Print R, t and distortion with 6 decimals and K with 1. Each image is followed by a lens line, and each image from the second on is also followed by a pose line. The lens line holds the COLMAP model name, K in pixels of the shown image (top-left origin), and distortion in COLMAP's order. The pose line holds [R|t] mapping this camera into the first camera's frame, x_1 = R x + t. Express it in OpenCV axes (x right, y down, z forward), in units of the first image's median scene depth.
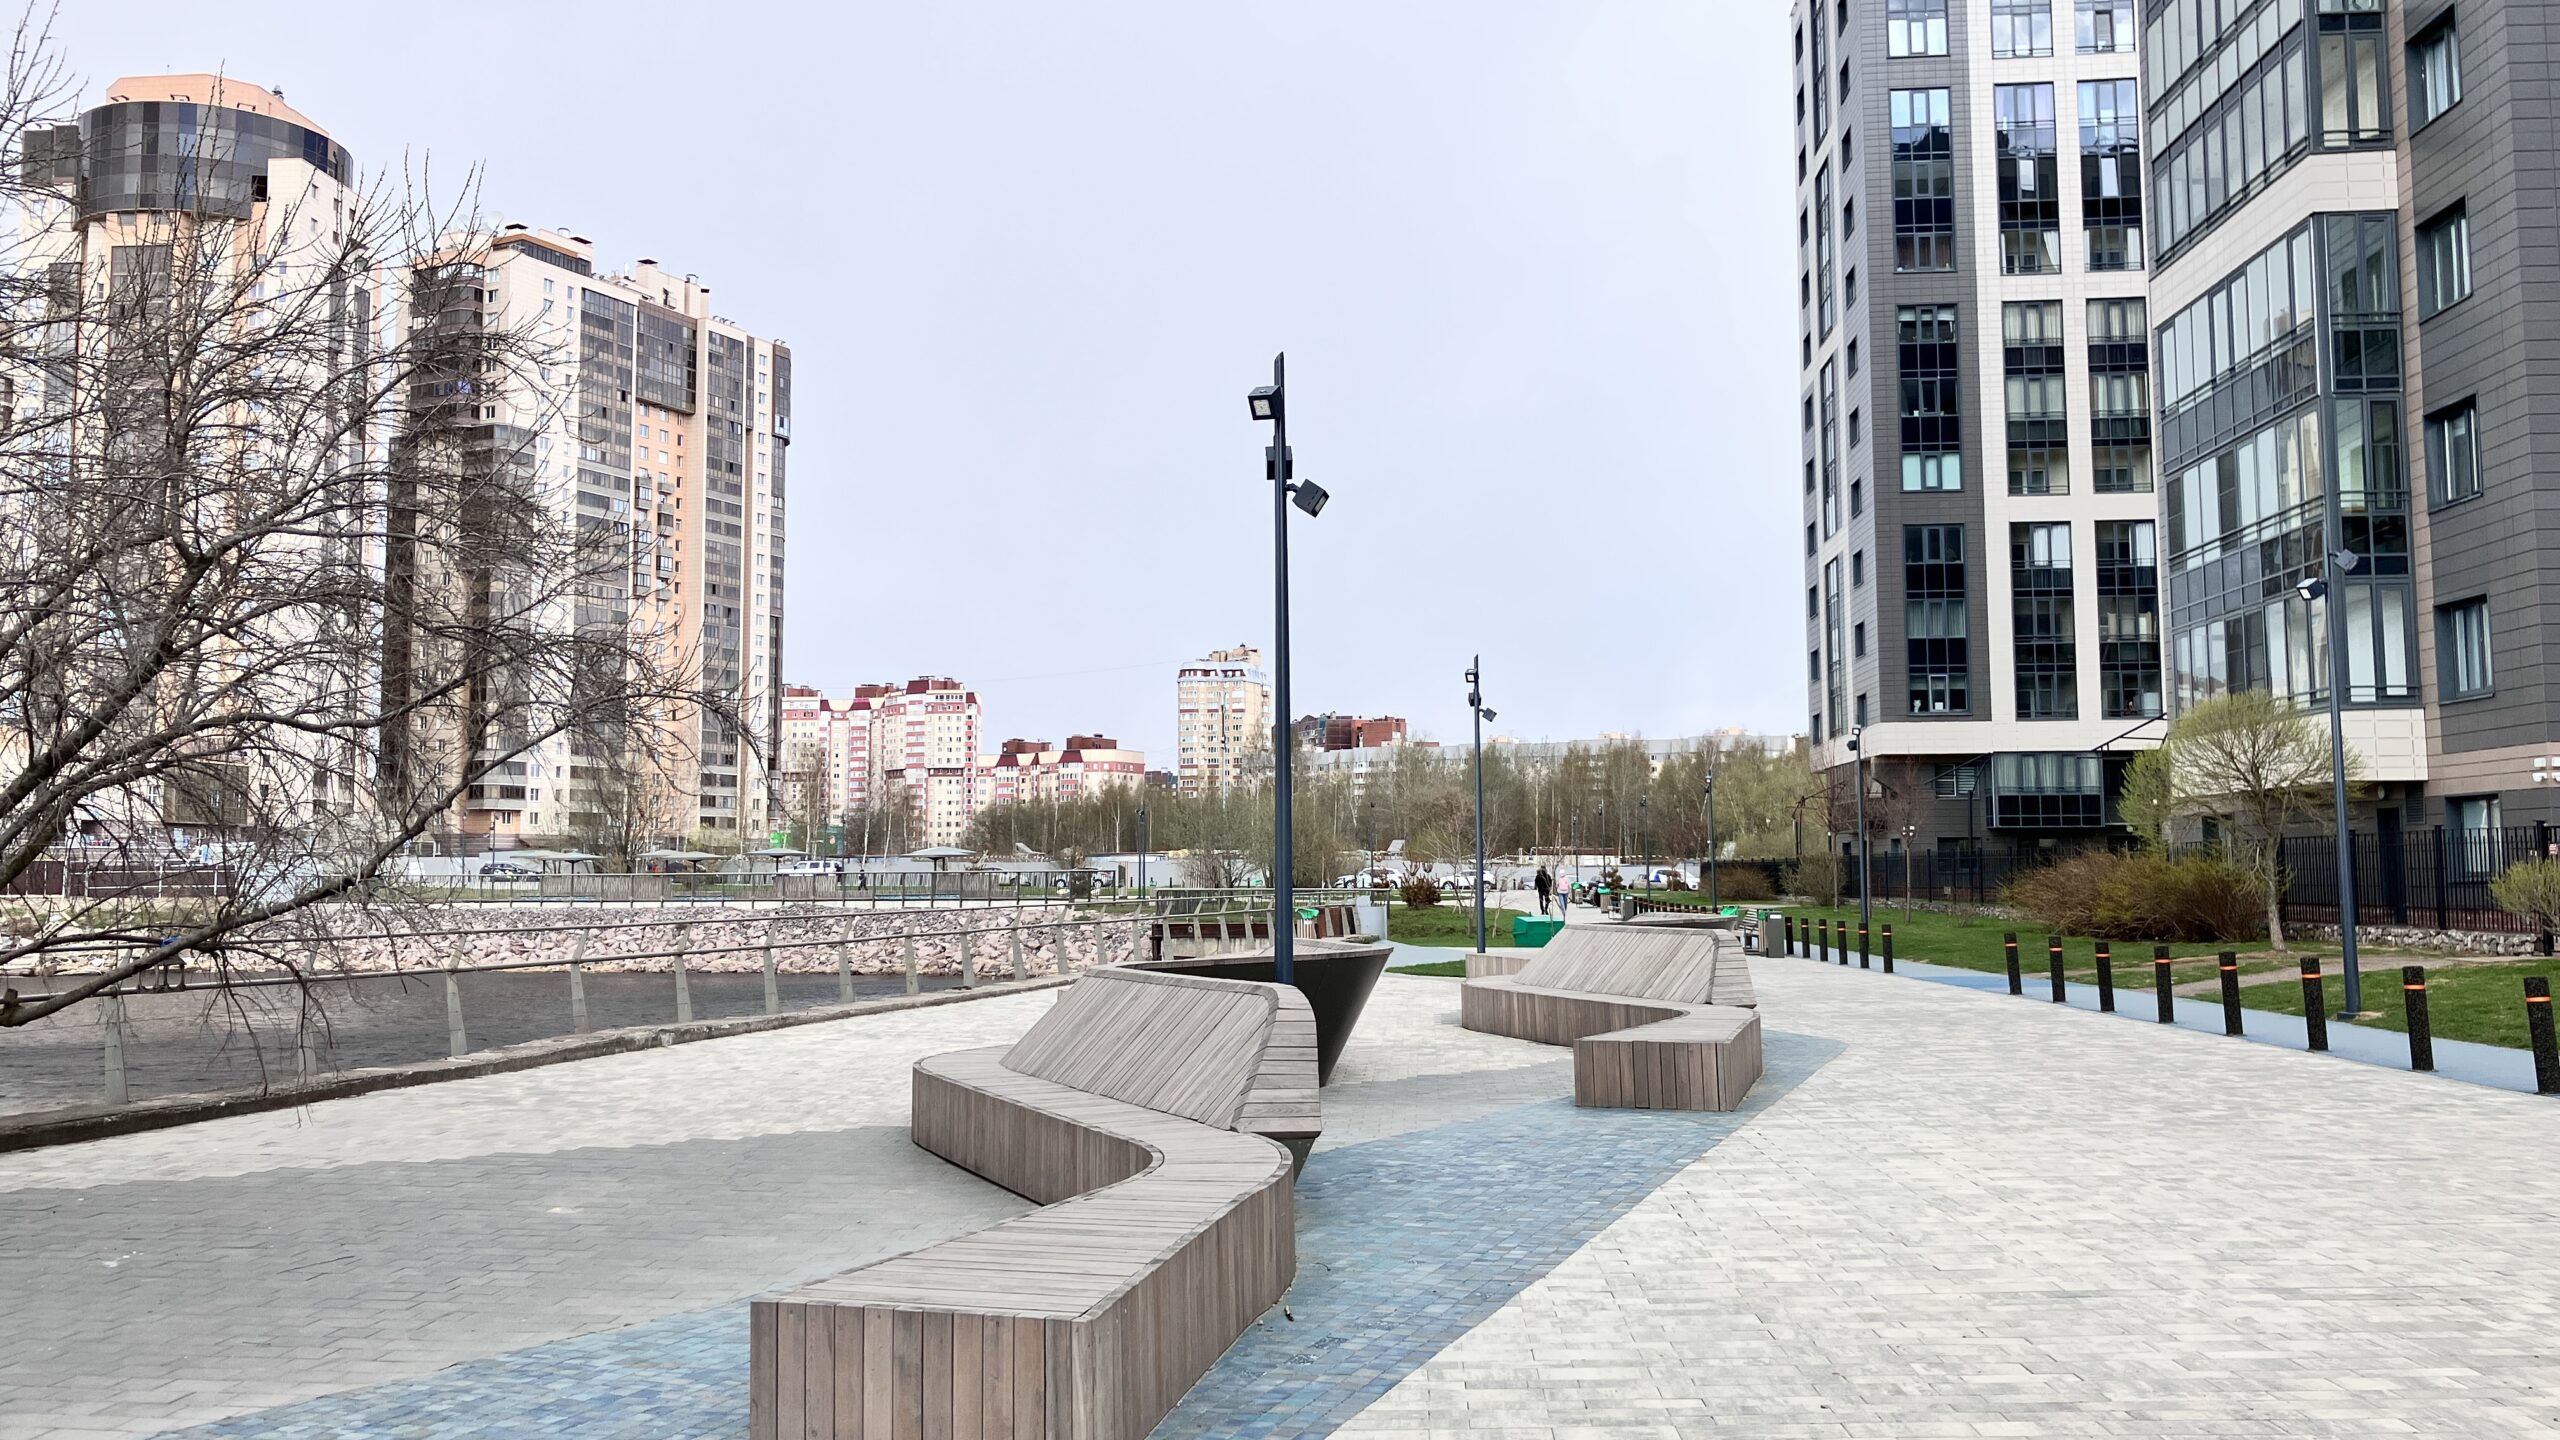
lens RADIAL K [[2069.2, 0, 1280.0], [0, 2069.2, 720.0], [0, 0, 1]] dist [0.008170, -0.005173]
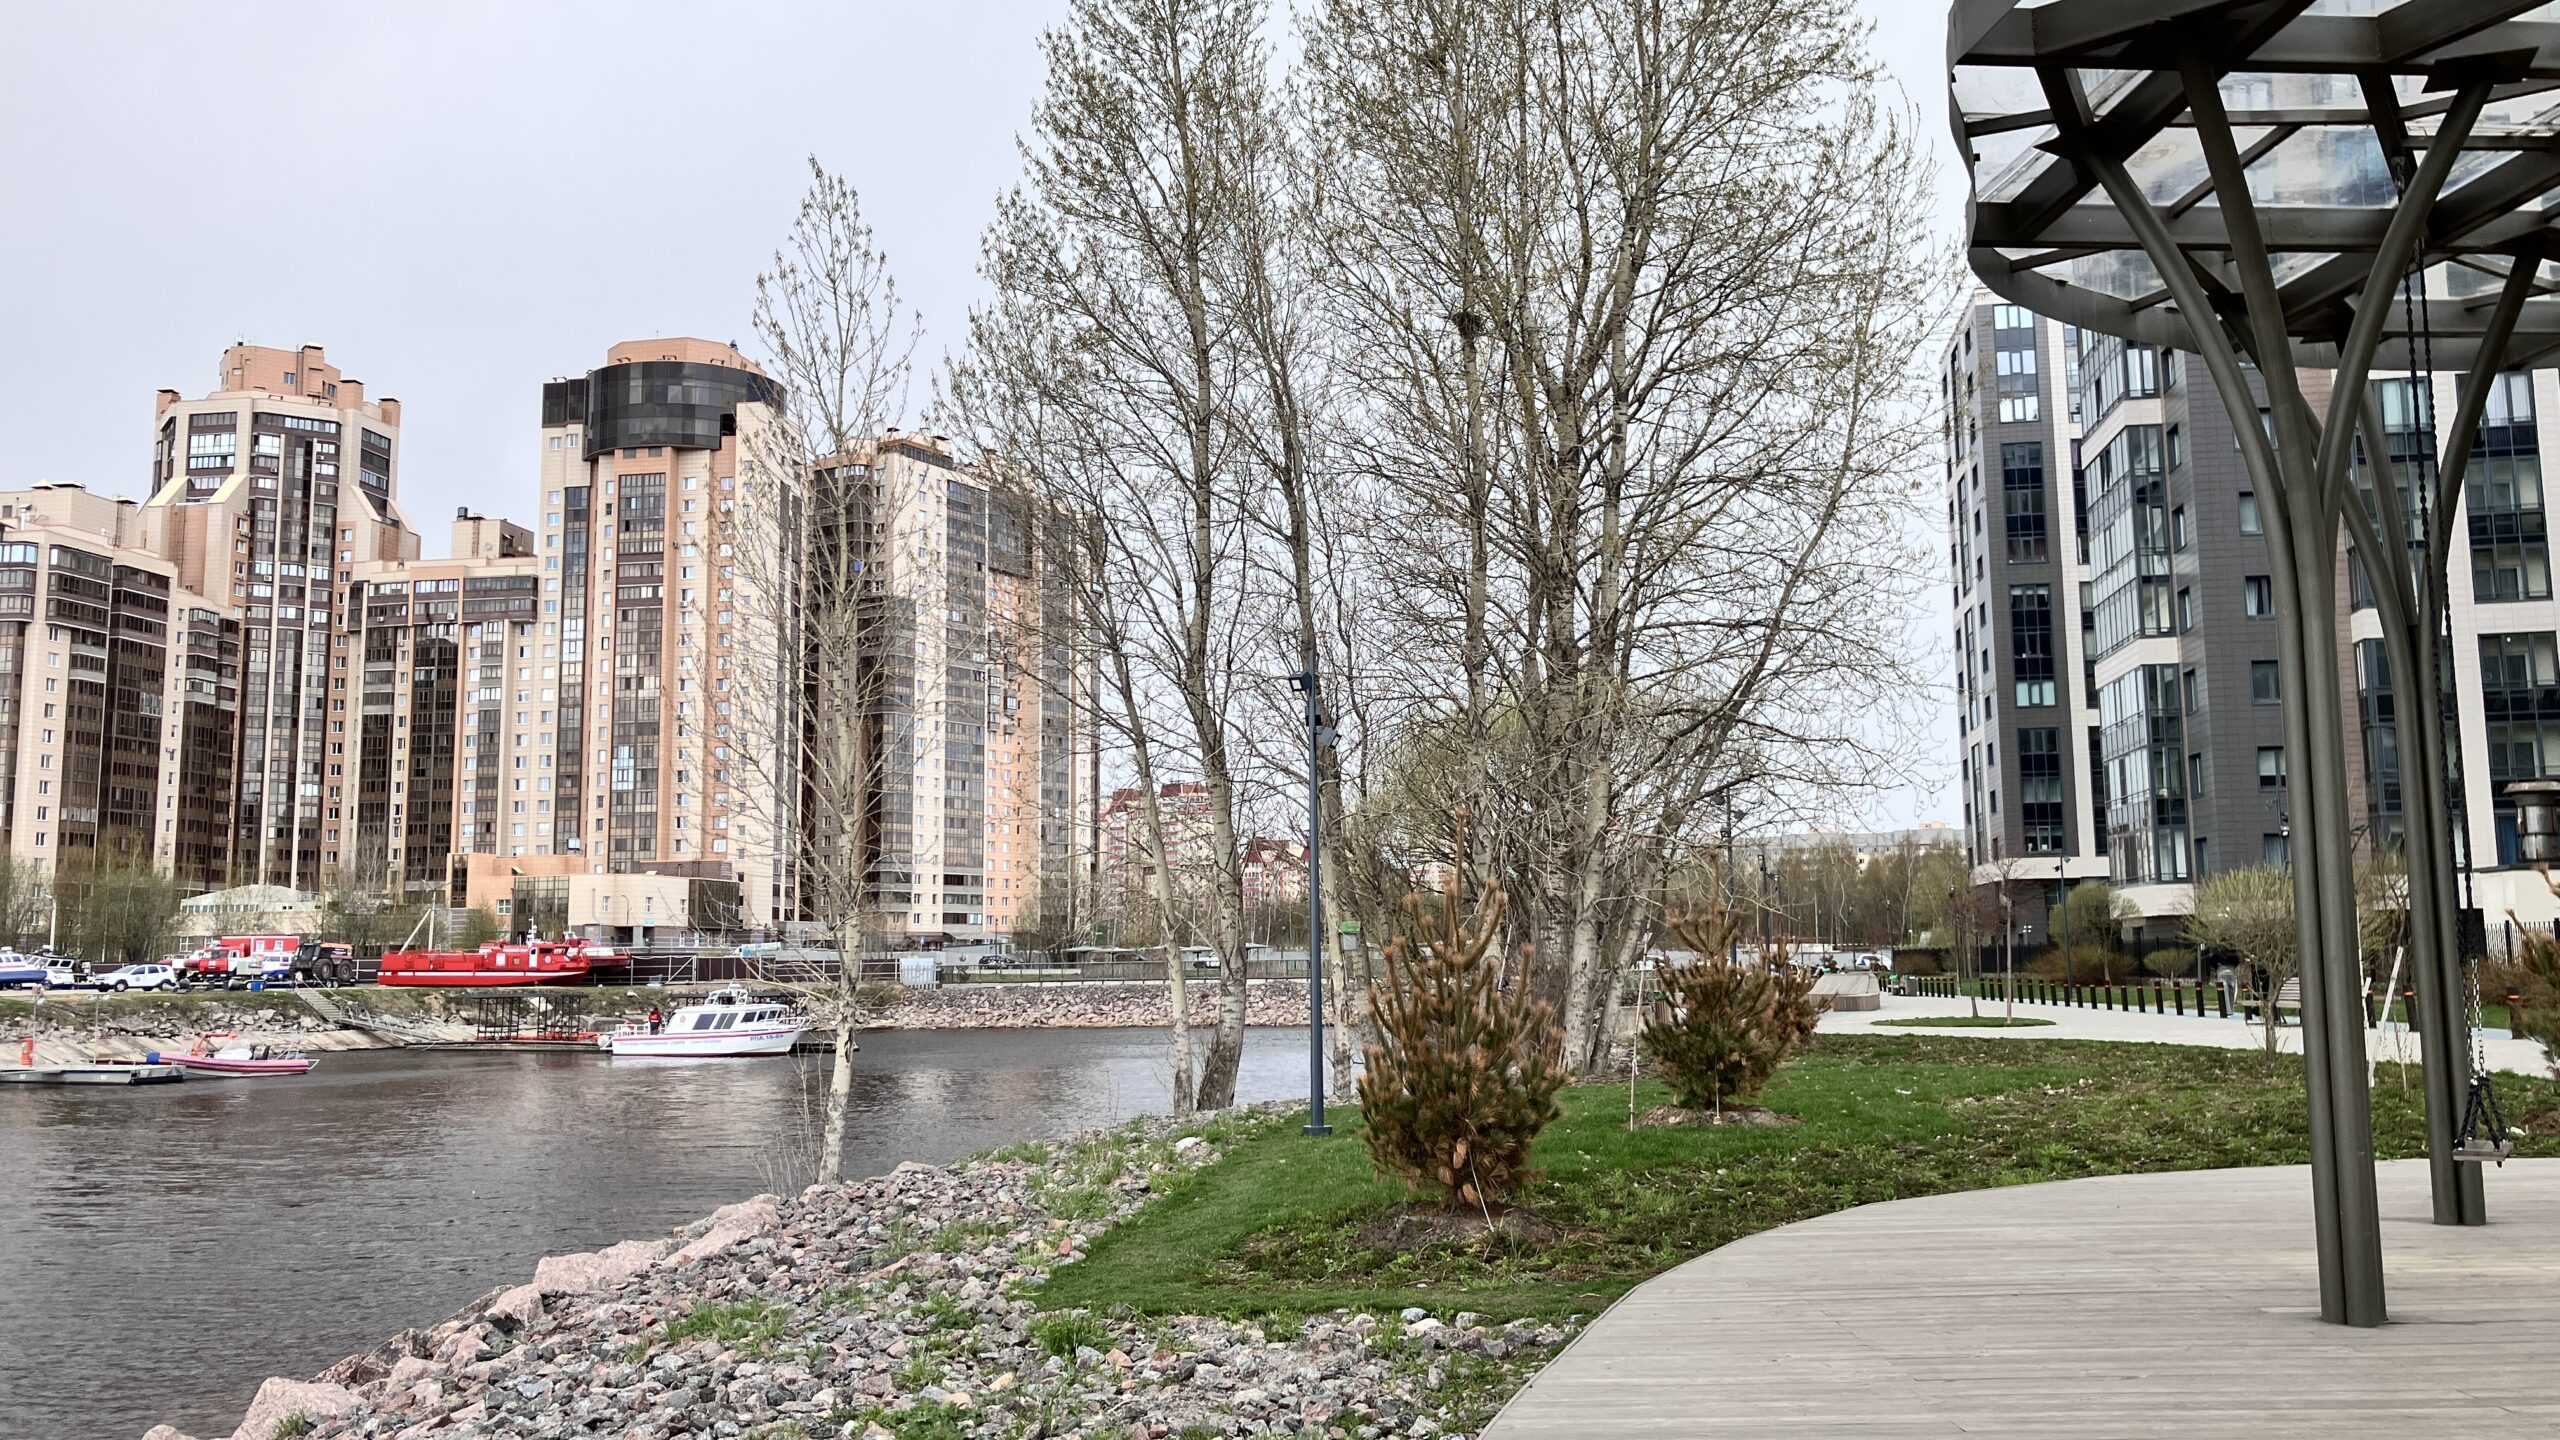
lens RADIAL K [[2069.2, 0, 1280.0], [0, 2069.2, 720.0], [0, 0, 1]] dist [0.008170, -0.005173]
pose [[0.995361, -0.018086, -0.094493, -0.060072], [0.014121, 0.998998, -0.042462, -0.026695], [0.095167, 0.040931, 0.994619, -0.355773]]
